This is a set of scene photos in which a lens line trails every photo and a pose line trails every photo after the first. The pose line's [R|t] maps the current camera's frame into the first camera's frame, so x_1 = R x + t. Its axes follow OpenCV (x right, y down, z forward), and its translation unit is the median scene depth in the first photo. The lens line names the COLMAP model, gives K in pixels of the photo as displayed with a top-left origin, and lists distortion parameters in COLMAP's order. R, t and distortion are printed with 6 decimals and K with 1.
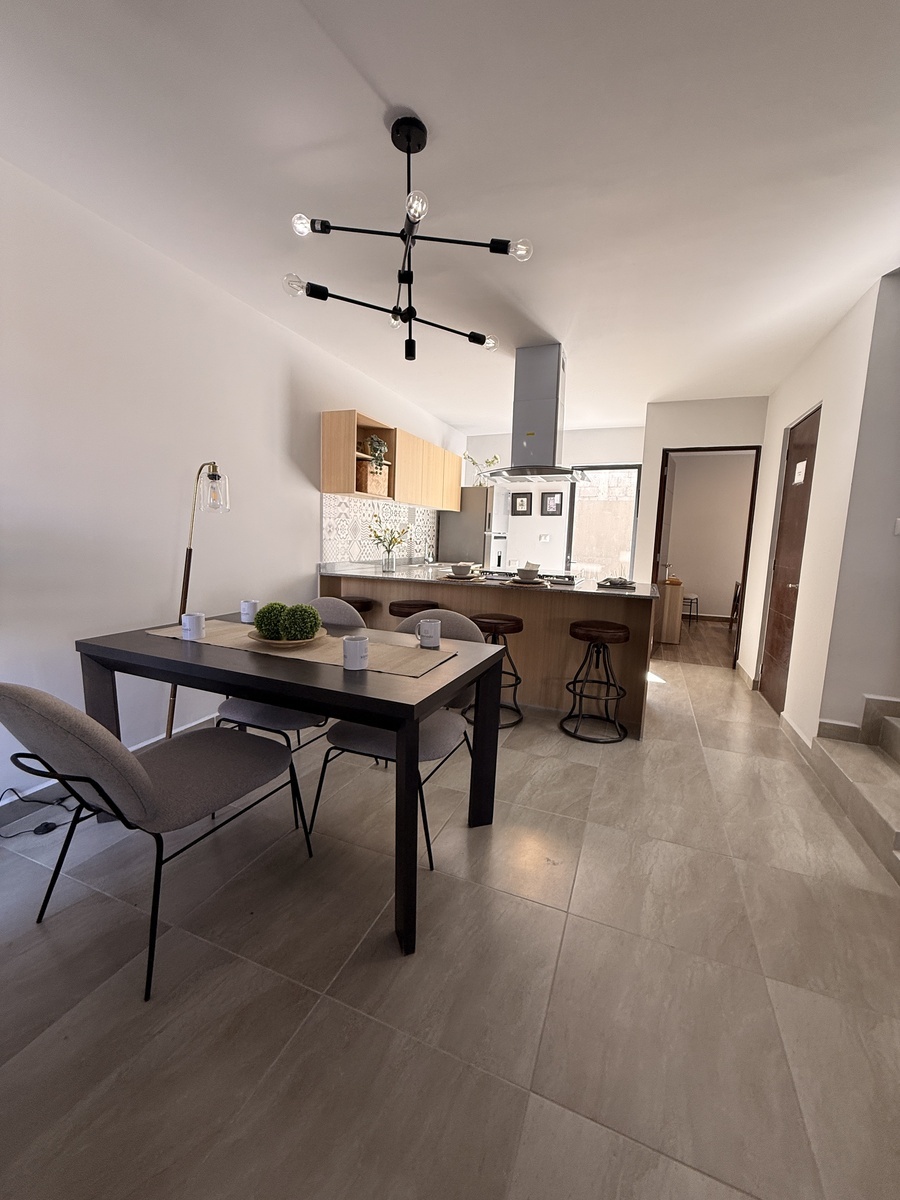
lens RADIAL K [[478.7, 0, 450.0], [0, 478.7, 607.4], [0, 0, 1]] dist [0.002893, 0.000625]
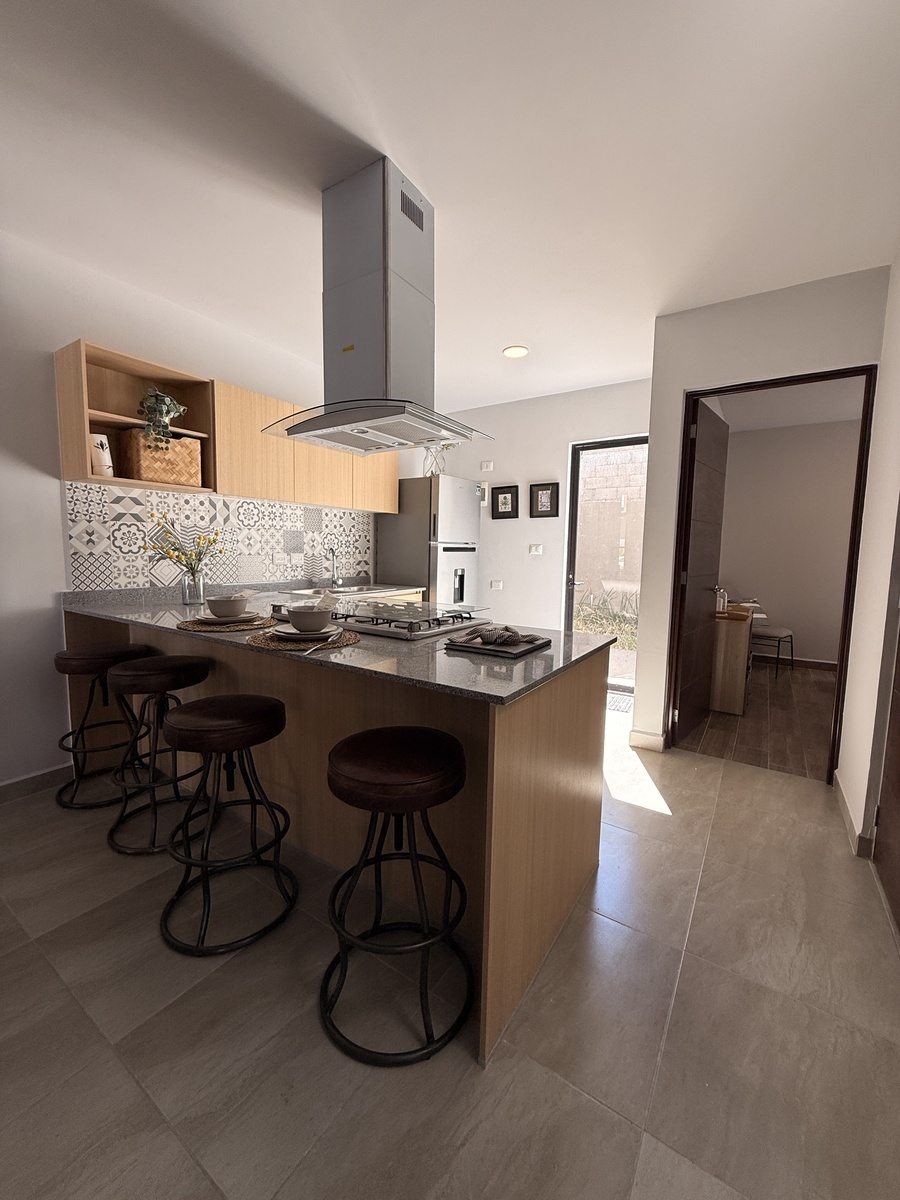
lens RADIAL K [[478.7, 0, 454.0], [0, 478.7, 604.2], [0, 0, 1]] dist [0.002893, 0.000625]
pose [[0.980616, 0.006832, -0.195821, 0.276993], [-0.014415, 0.999199, -0.037325, -0.046629], [0.195409, 0.039424, 0.979929, 0.373256]]
